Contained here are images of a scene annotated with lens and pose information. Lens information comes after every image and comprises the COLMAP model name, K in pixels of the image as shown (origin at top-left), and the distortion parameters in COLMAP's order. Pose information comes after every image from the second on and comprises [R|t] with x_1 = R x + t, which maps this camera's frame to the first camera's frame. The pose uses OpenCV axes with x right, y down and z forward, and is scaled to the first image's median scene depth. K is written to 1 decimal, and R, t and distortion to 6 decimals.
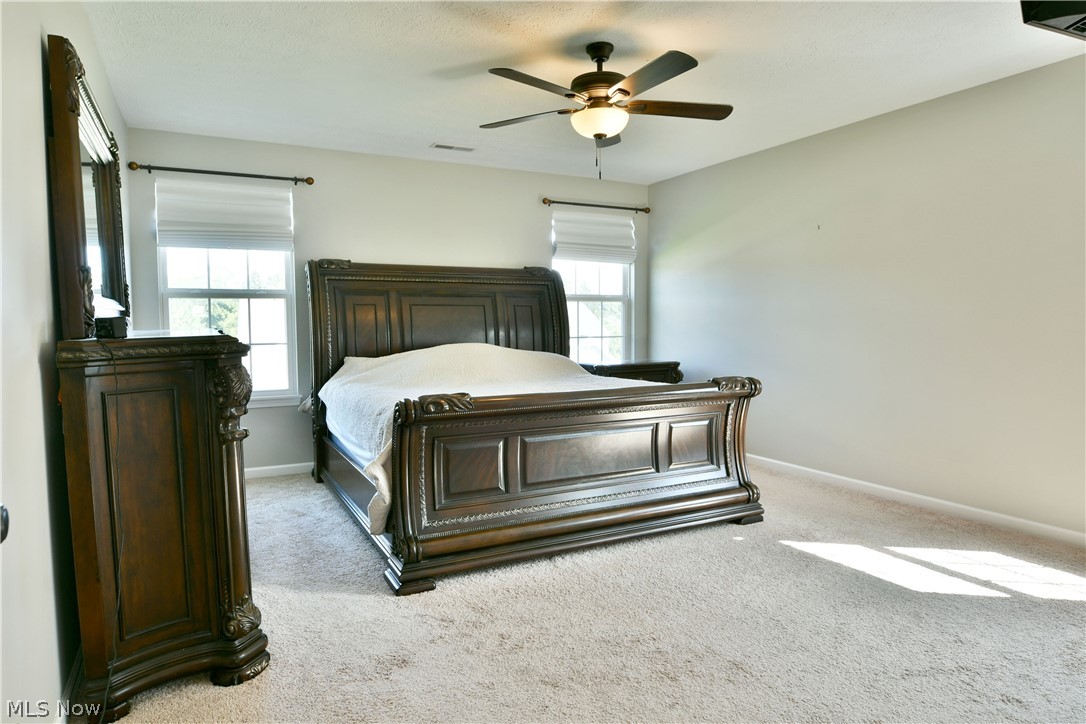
lens RADIAL K [[669.0, 0, 543.0], [0, 669.0, 362.0], [0, 0, 1]] dist [-0.000583, -0.012315]
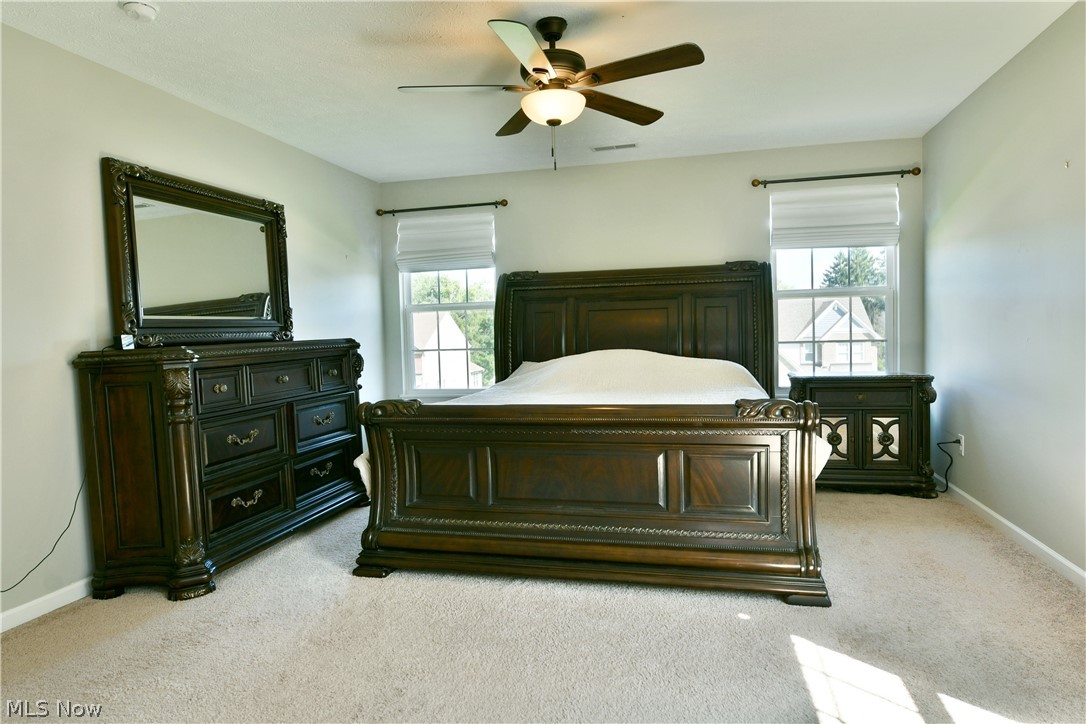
lens RADIAL K [[669.0, 0, 543.0], [0, 669.0, 362.0], [0, 0, 1]] dist [-0.000583, -0.012315]
pose [[0.740303, 0.019430, -0.671993, 0.453885], [-0.018857, 0.999789, 0.008135, -0.015577], [0.672009, 0.006649, 0.740513, 0.218523]]
